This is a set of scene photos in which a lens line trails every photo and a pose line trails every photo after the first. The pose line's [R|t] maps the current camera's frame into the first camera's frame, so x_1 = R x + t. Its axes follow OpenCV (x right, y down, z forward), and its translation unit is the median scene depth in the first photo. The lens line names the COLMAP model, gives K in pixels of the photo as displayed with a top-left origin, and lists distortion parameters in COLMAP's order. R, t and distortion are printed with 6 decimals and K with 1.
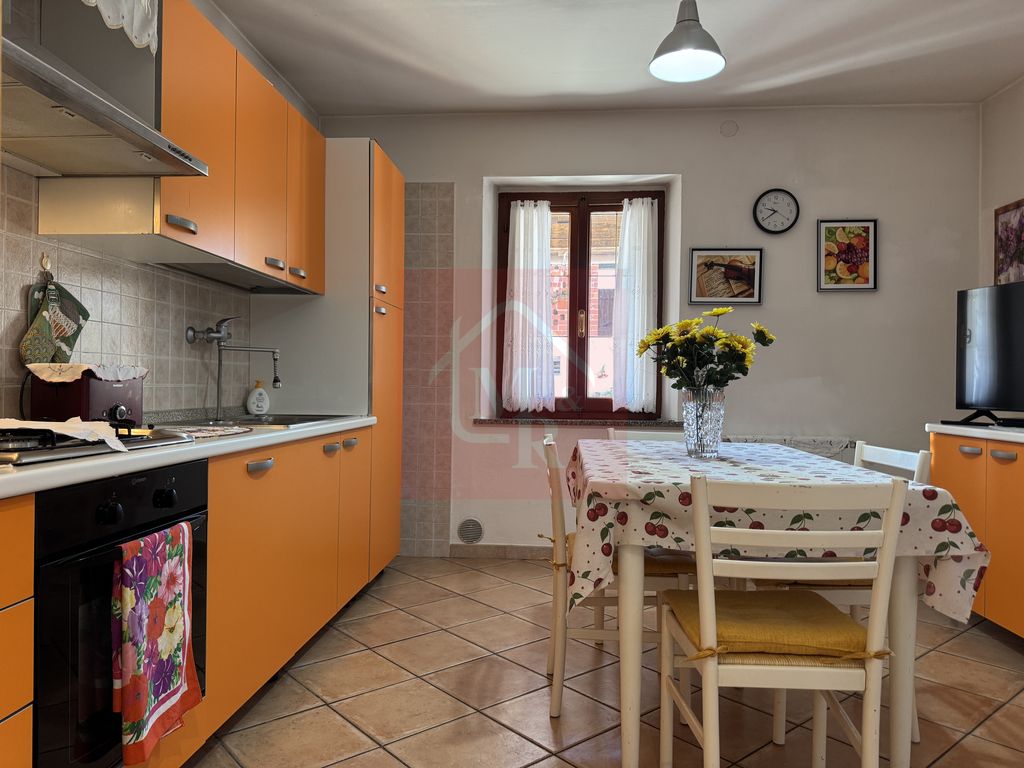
lens RADIAL K [[718.1, 0, 512.0], [0, 718.1, 384.0], [0, 0, 1]] dist [0.123384, -0.157956]
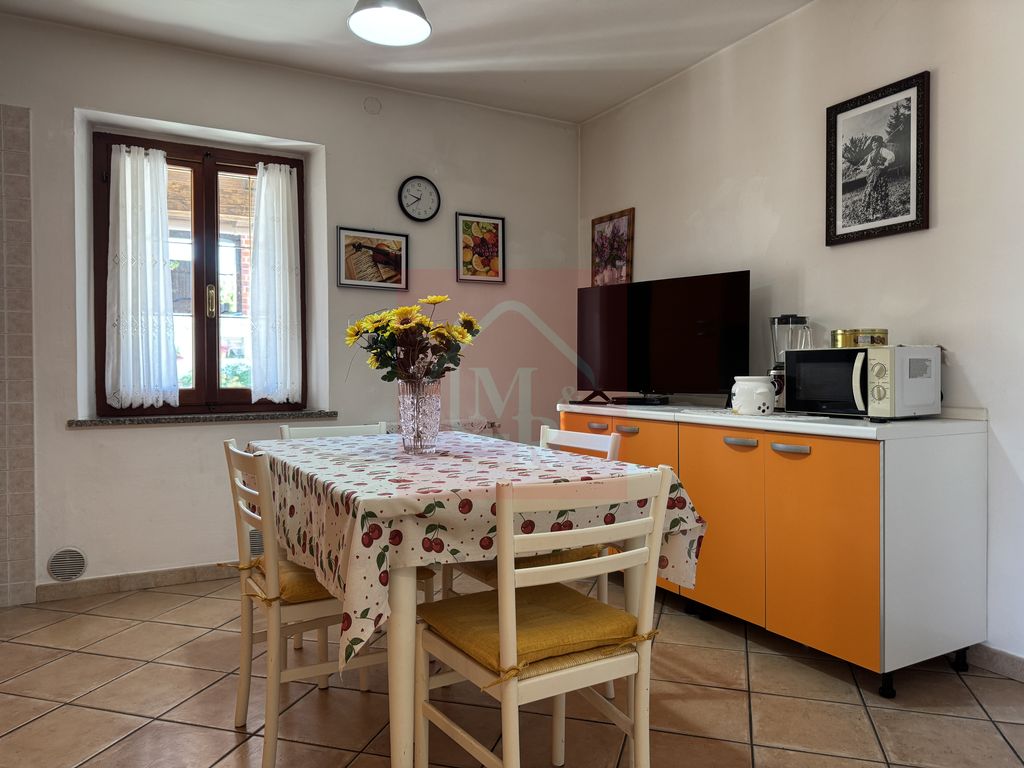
lens RADIAL K [[718.1, 0, 512.0], [0, 718.1, 384.0], [0, 0, 1]] dist [0.123384, -0.157956]
pose [[0.842322, -0.024707, 0.538408, -0.096301], [0.010838, 0.999523, 0.028911, -0.010293], [-0.538866, -0.018517, 0.842188, 0.103297]]
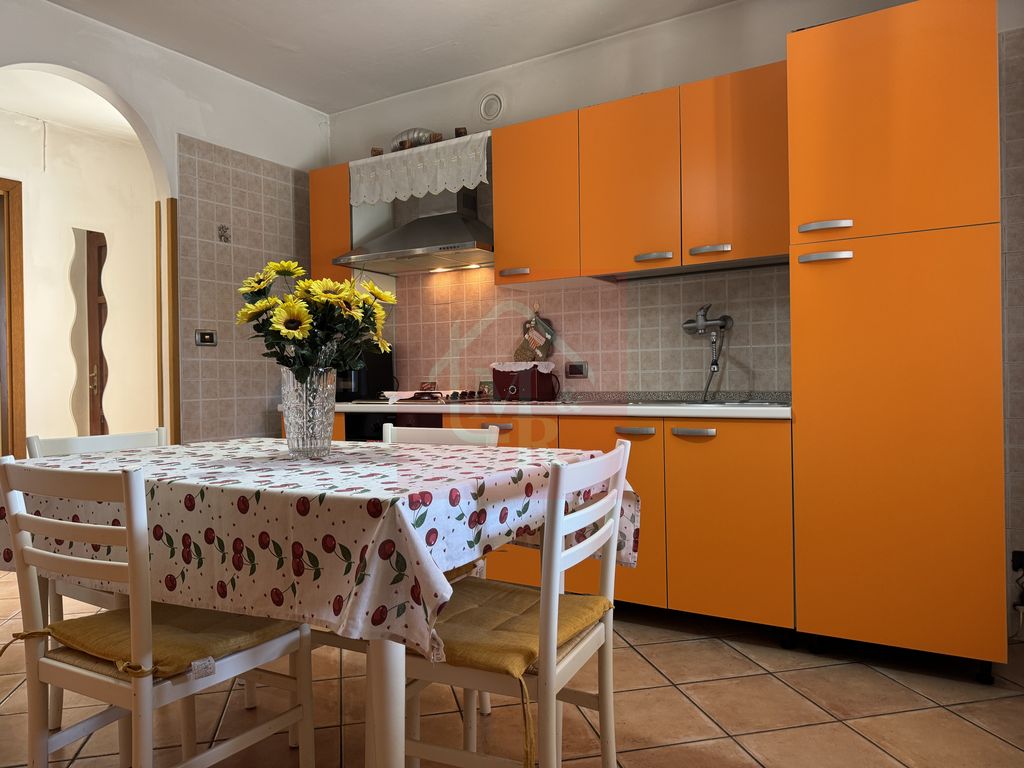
lens RADIAL K [[735.1, 0, 512.0], [0, 735.1, 384.0], [0, 0, 1]] dist [0.056083, -0.079253]
pose [[-0.470326, -0.002154, -0.882490, 0.605962], [0.011554, 0.999896, -0.008598, 0.025096], [0.882417, -0.014240, -0.470252, 1.101509]]
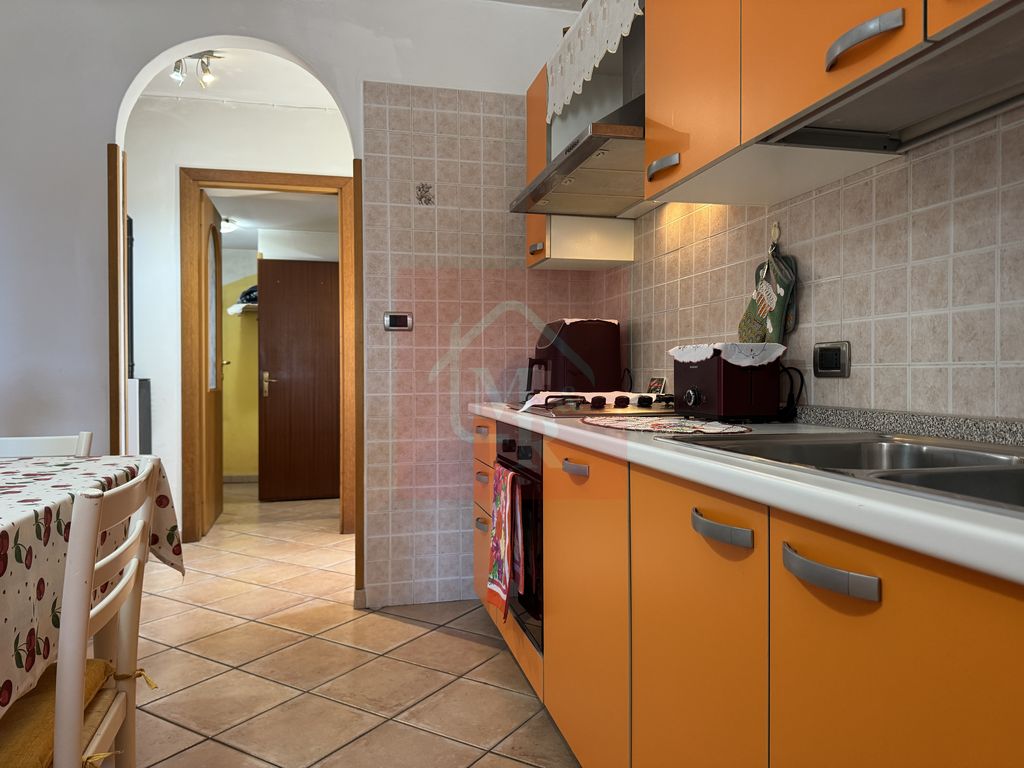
lens RADIAL K [[708.8, 0, 508.0], [0, 708.8, 387.7], [0, 0, 1]] dist [0.117316, -0.238861]
pose [[-0.956244, -0.004138, -0.292541, -0.034329], [-0.009021, 0.999842, 0.015345, 0.010073], [0.292431, 0.017313, -0.956130, 1.081277]]
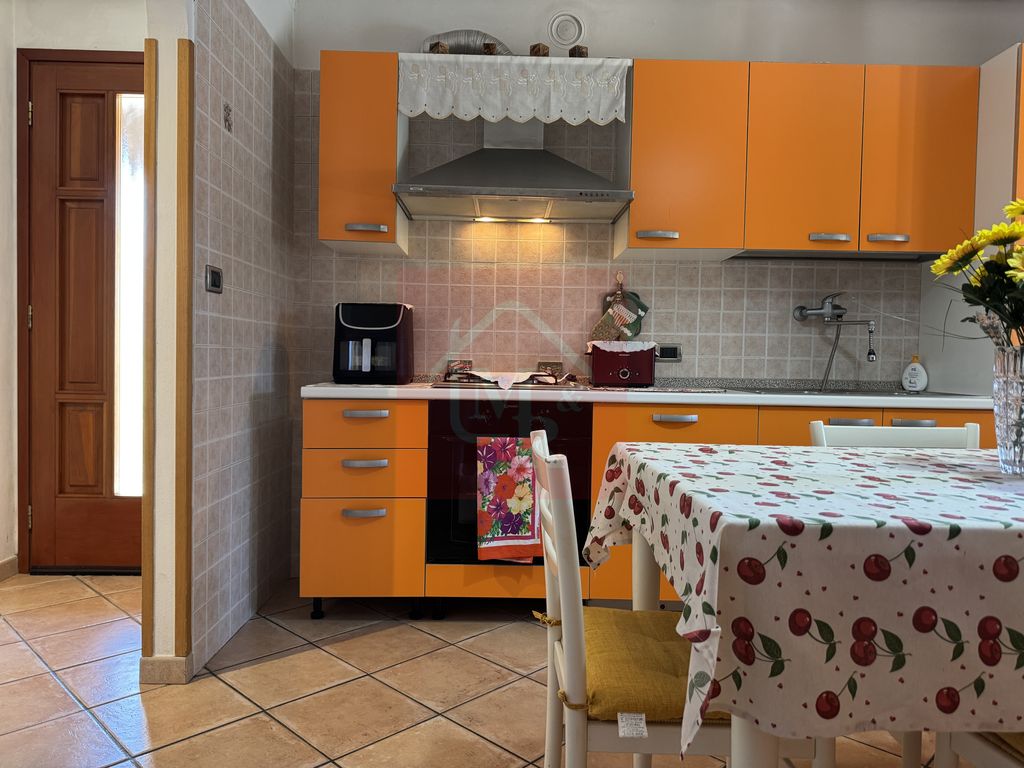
lens RADIAL K [[711.9, 0, 512.0], [0, 711.9, 384.0], [0, 0, 1]] dist [0.058775, -0.089837]
pose [[0.075007, 0.021564, -0.996950, 0.531584], [-0.014569, 0.999683, 0.020527, 0.021267], [0.997077, 0.012985, 0.075297, 0.406150]]
